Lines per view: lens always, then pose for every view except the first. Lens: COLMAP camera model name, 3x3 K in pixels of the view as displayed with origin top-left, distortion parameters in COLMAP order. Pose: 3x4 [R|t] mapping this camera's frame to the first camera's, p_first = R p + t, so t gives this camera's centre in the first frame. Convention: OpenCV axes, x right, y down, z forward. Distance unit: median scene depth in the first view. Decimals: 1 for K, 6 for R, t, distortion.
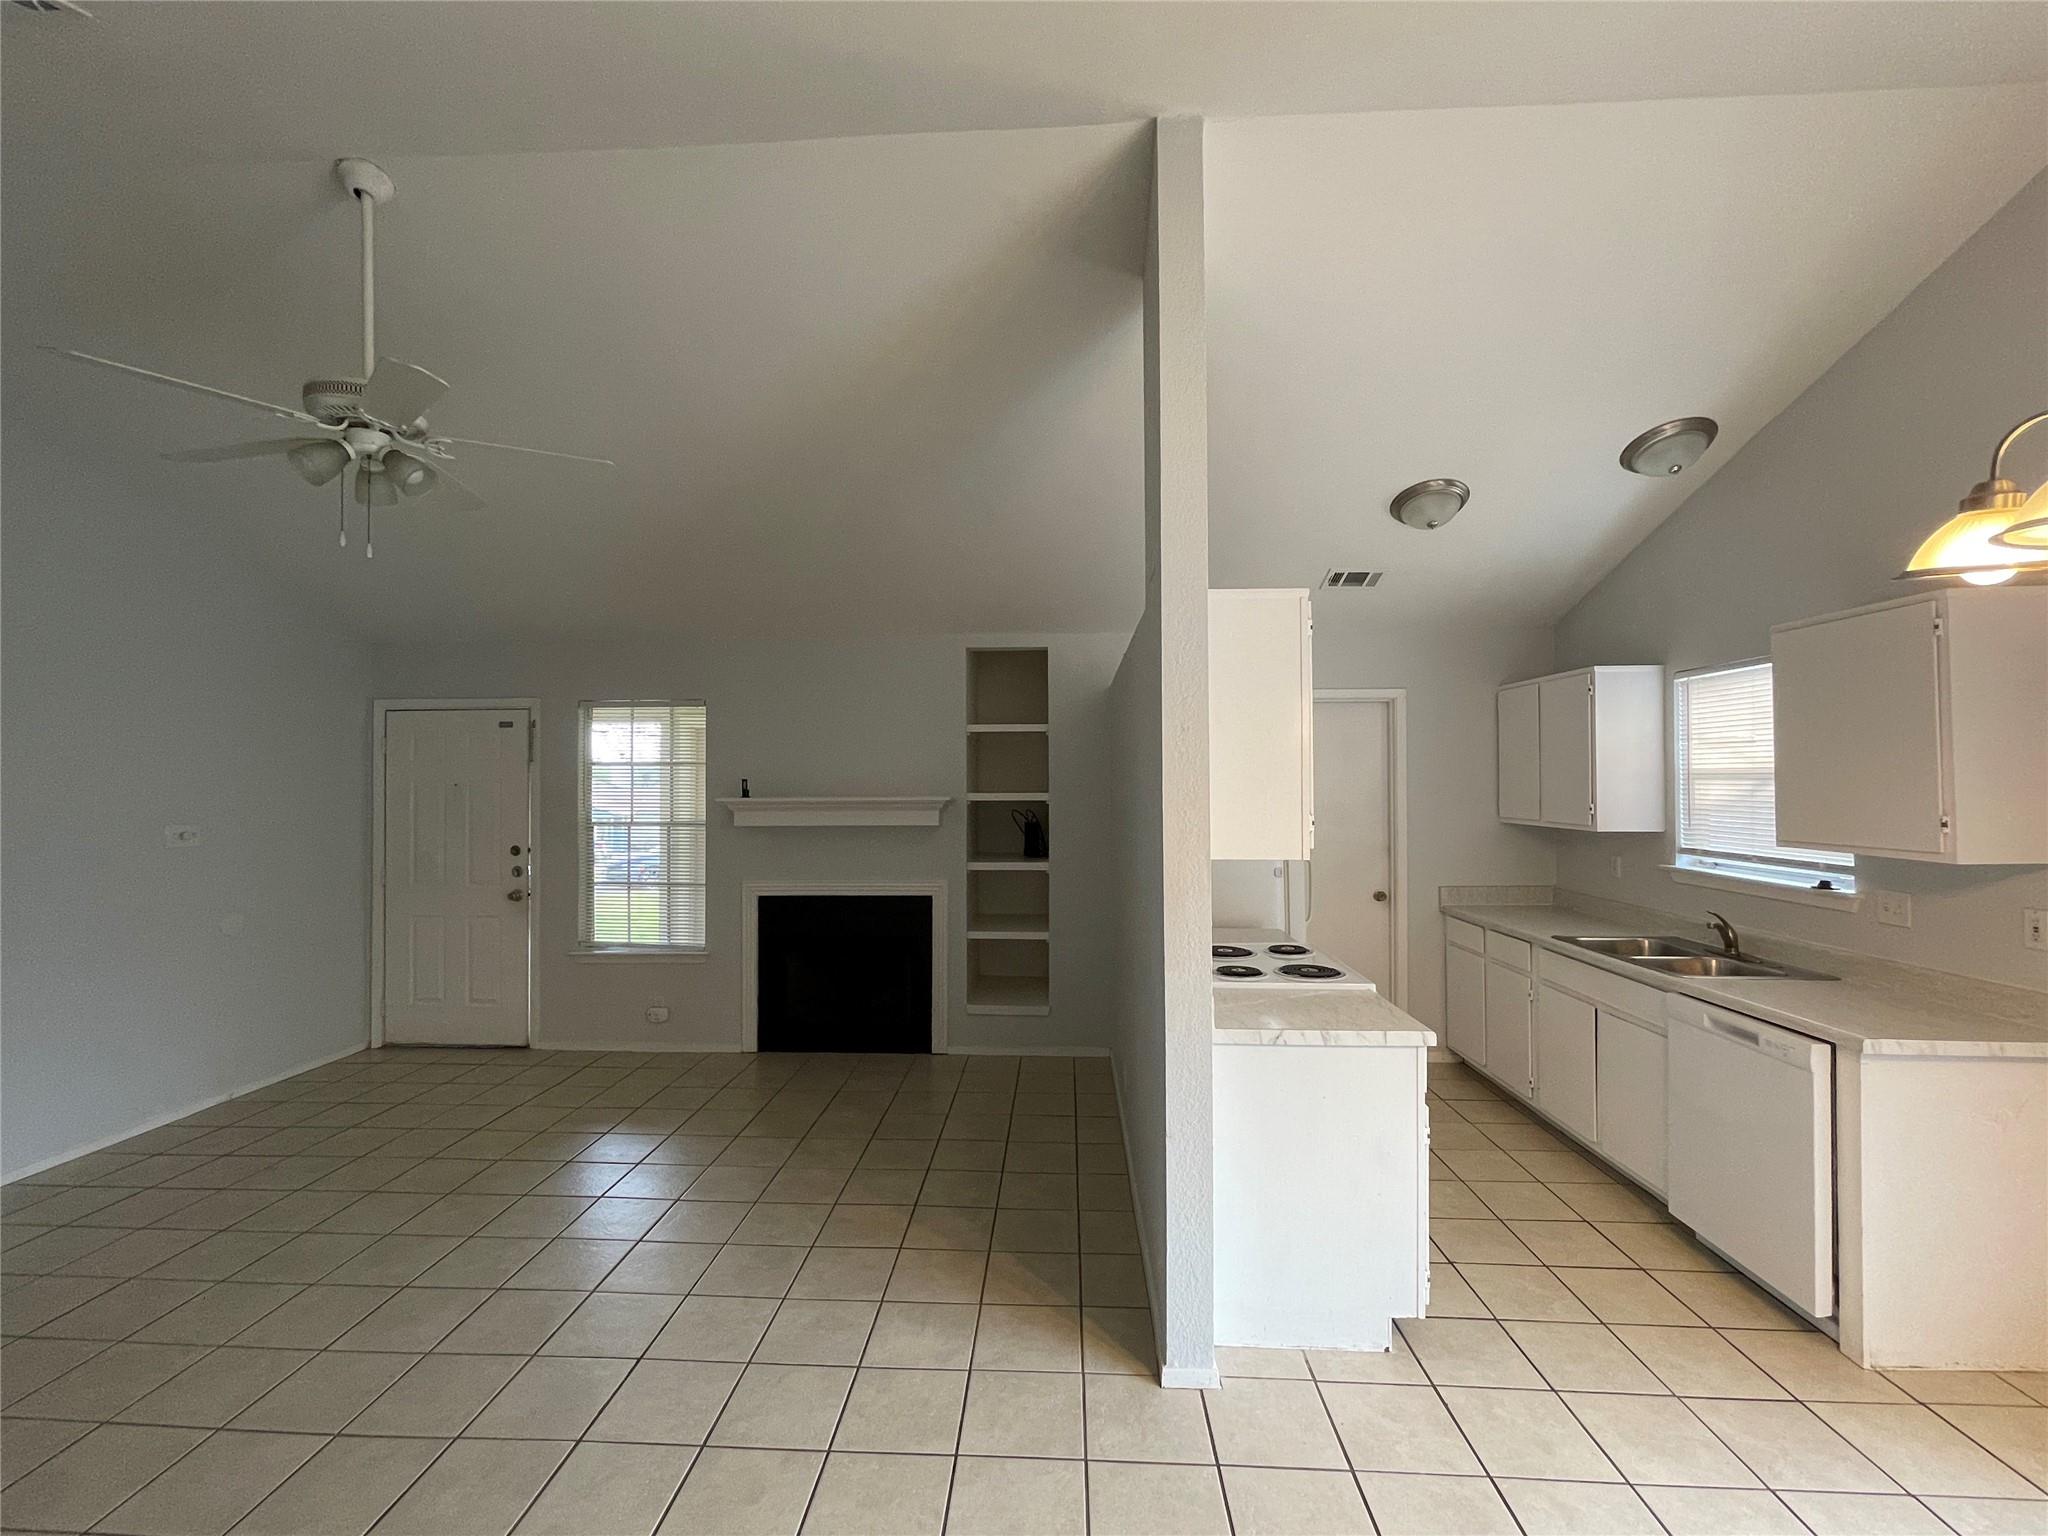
lens RADIAL K [[873.9, 0, 1021.4], [0, 873.9, 774.9], [0, 0, 1]] dist [0.000086, 0.000644]
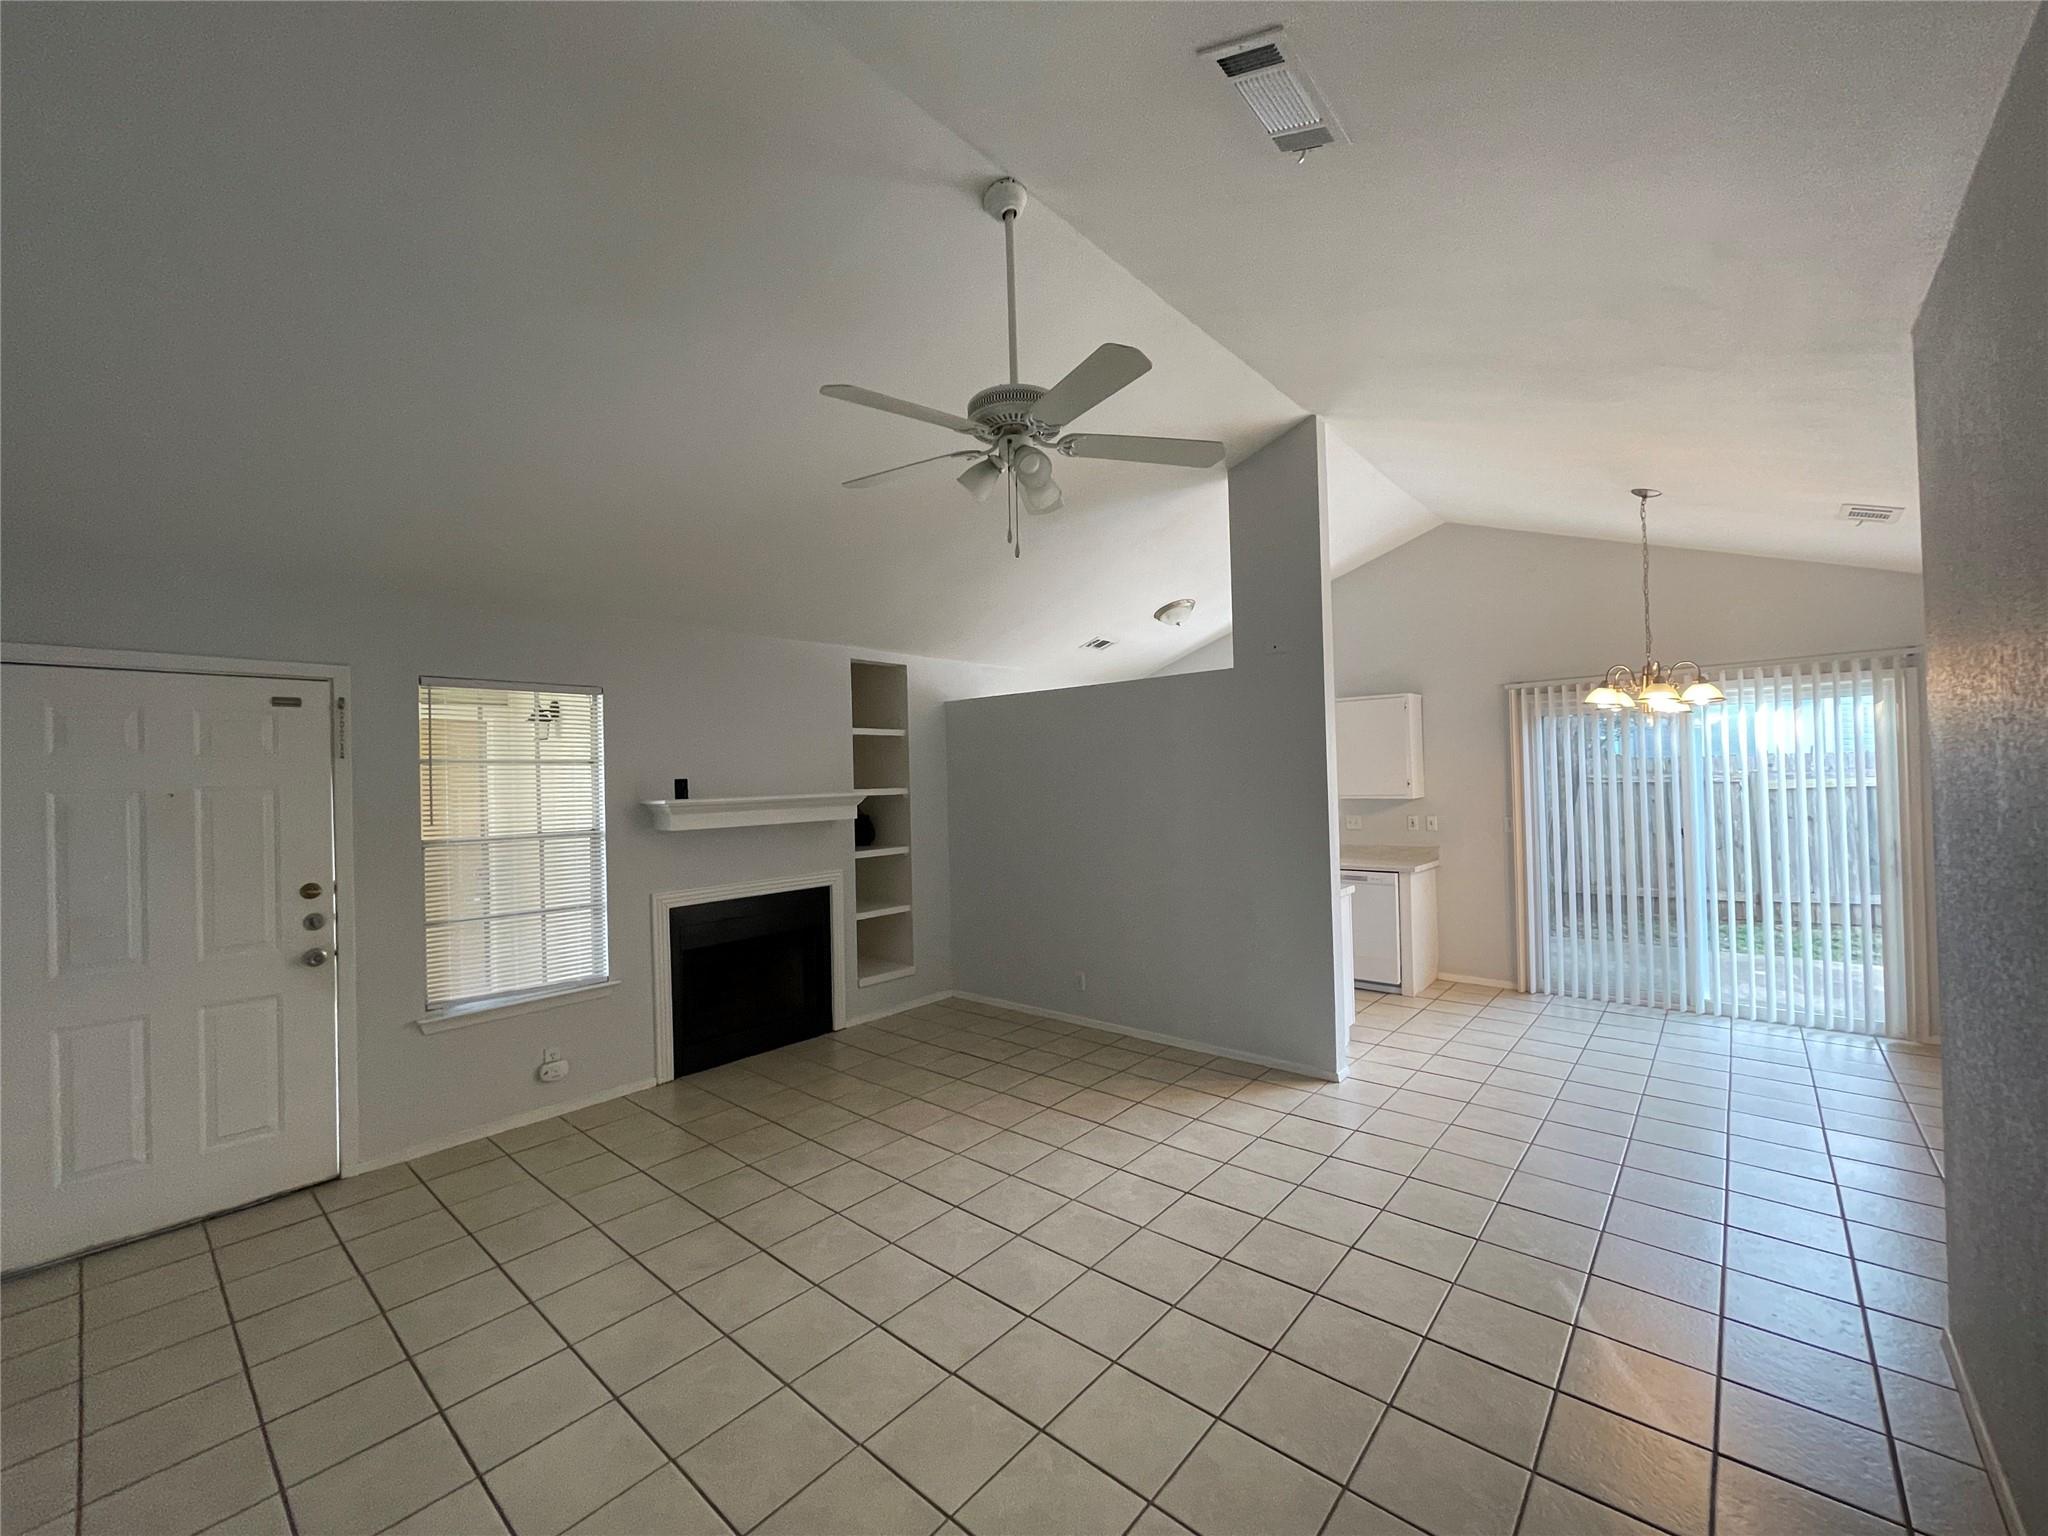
lens RADIAL K [[827.2, 0, 1013.2], [0, 827.2, 771.1], [0, 0, 1]] dist [0.001169, -0.000076]
pose [[0.621093, -0.004908, 0.783721, -0.990689], [0.016707, 0.999836, -0.006979, 0.010946], [-0.783558, 0.017428, 0.621074, 0.243809]]
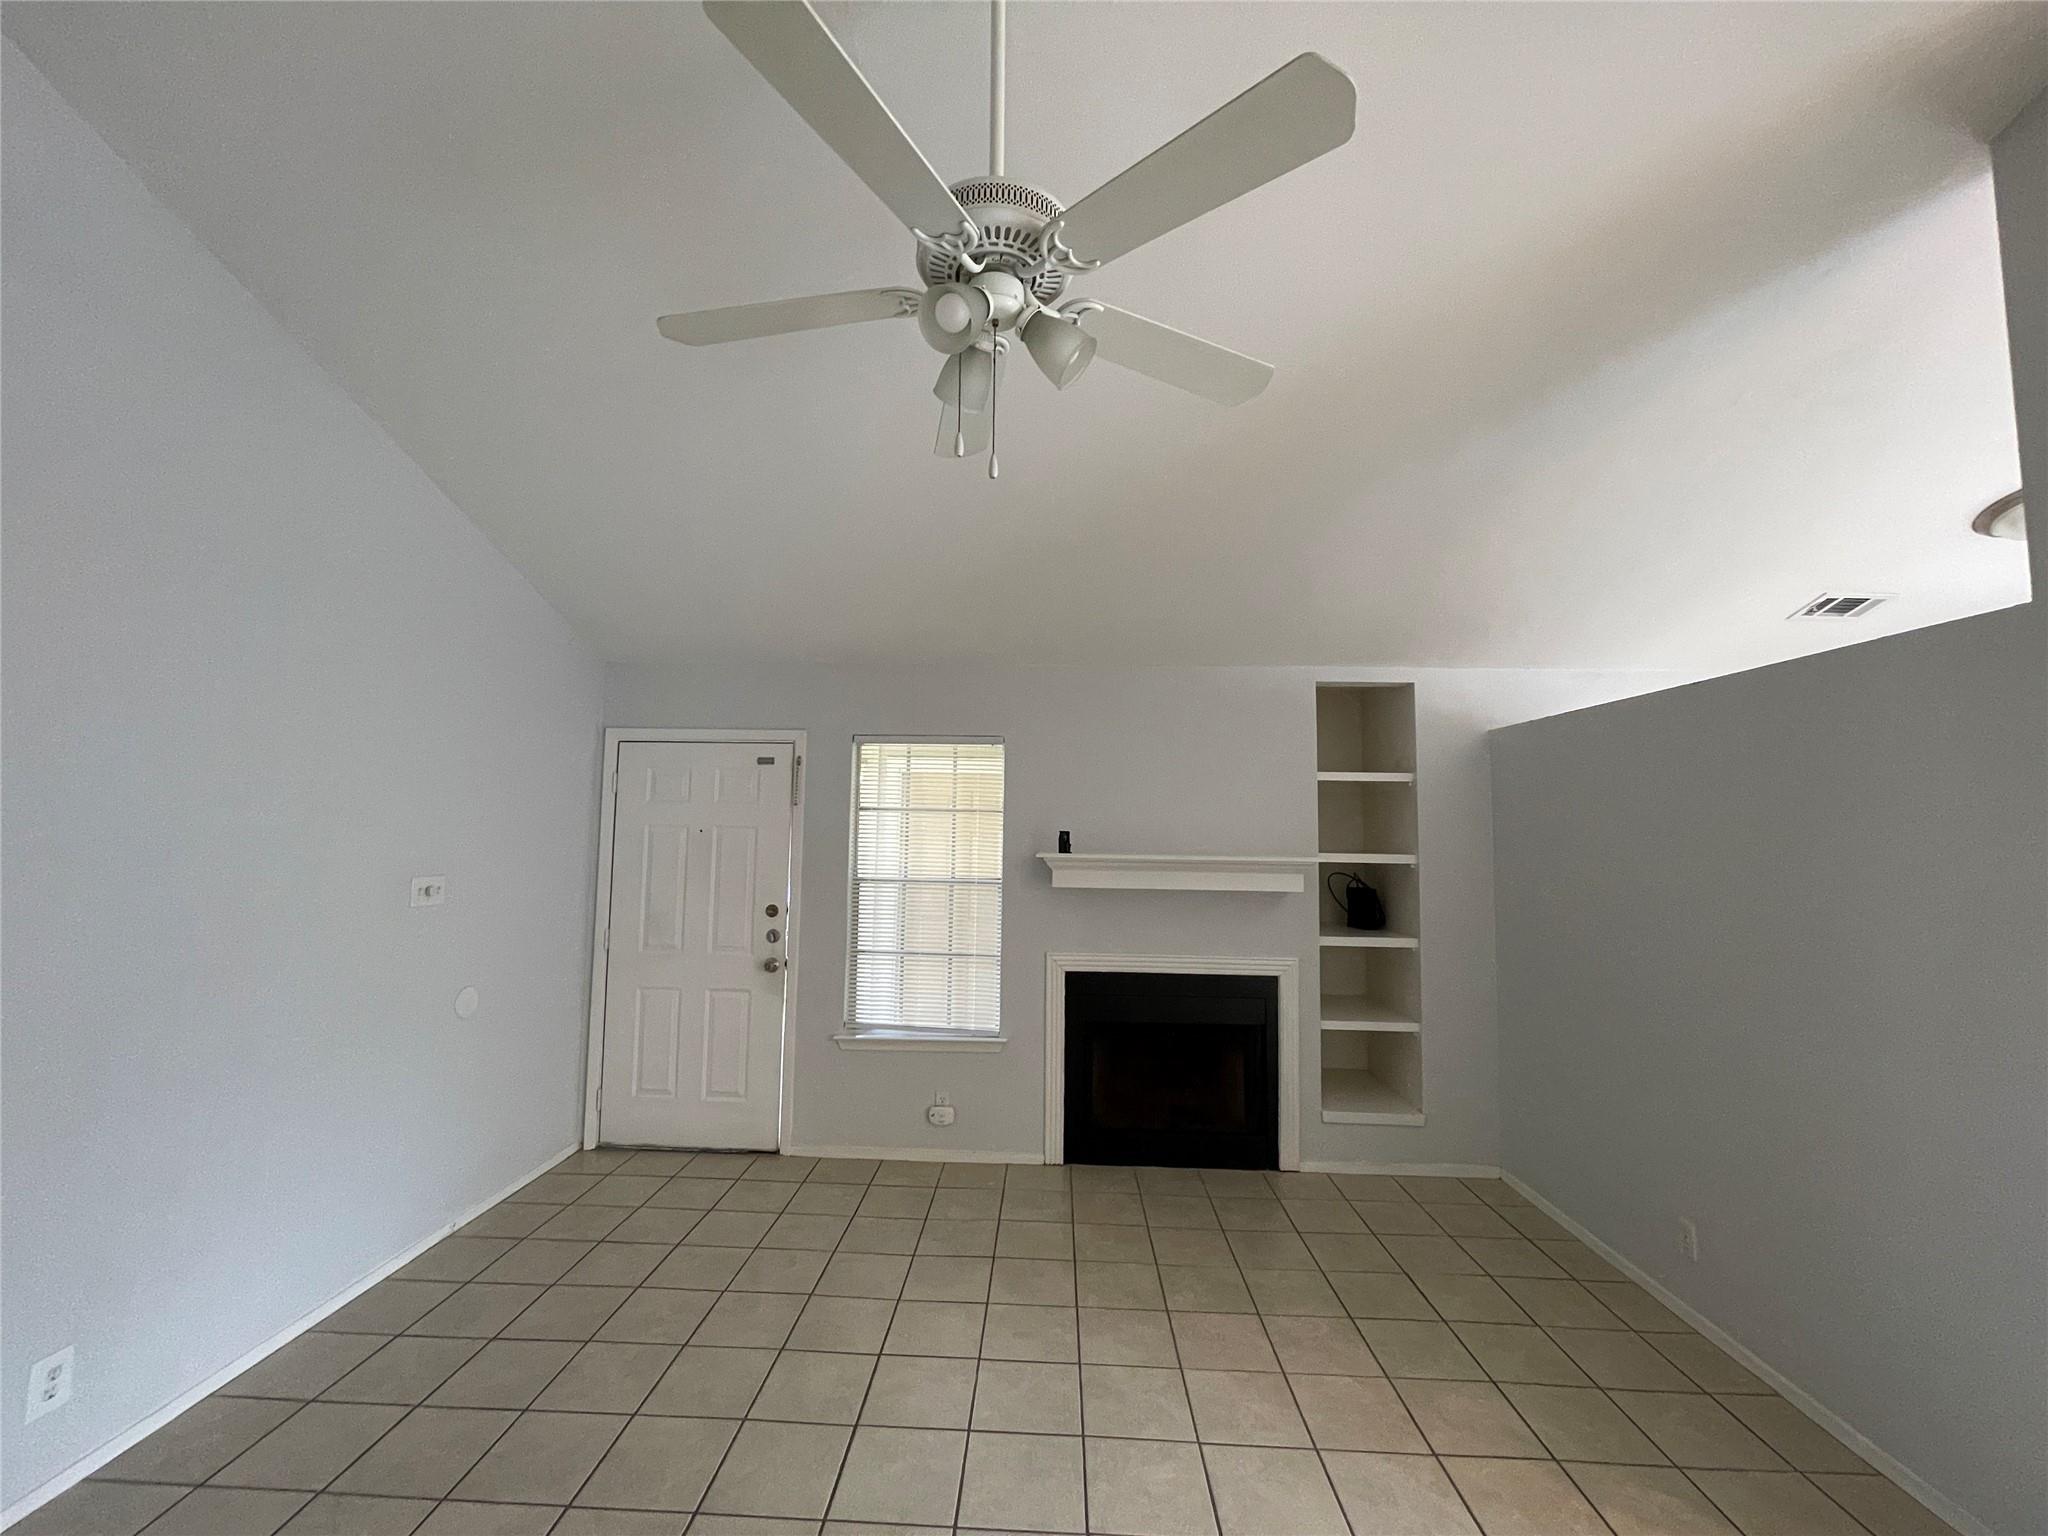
lens RADIAL K [[827.2, 0, 1013.2], [0, 827.2, 771.1], [0, 0, 1]] dist [0.001169, -0.000076]
pose [[0.999739, 0.020258, 0.010566, -0.479123], [-0.019496, 0.997506, -0.067842, 0.002760], [-0.011914, 0.067619, 0.997640, 0.262434]]
